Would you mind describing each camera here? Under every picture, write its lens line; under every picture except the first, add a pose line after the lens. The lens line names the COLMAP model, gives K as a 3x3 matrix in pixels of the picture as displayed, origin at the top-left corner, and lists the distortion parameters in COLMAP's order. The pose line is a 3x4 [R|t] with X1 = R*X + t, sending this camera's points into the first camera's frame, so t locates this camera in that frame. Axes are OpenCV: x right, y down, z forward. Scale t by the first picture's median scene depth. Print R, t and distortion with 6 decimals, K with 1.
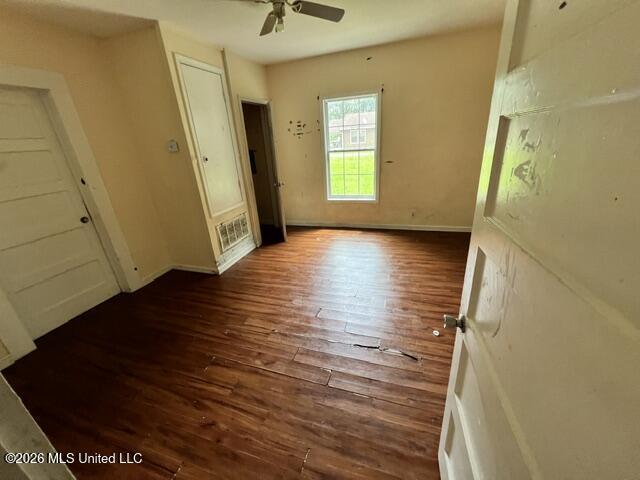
lens RADIAL K [[257.0, 0, 320.0], [0, 257.0, 240.0], [0, 0, 1]] dist [-0.000741, -0.000021]
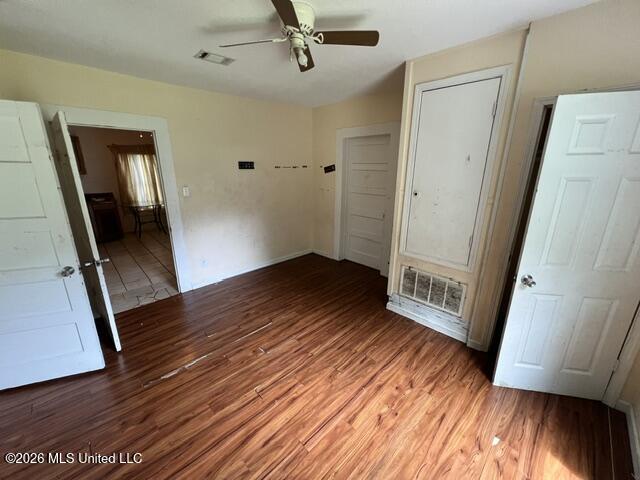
lens RADIAL K [[257.0, 0, 320.0], [0, 257.0, 240.0], [0, 0, 1]] dist [-0.000741, -0.000021]
pose [[-0.471762, 0.306443, -0.826760, 0.424168], [-0.300792, 0.825480, 0.477605, -0.441694], [0.828833, 0.473999, -0.297255, 0.928718]]
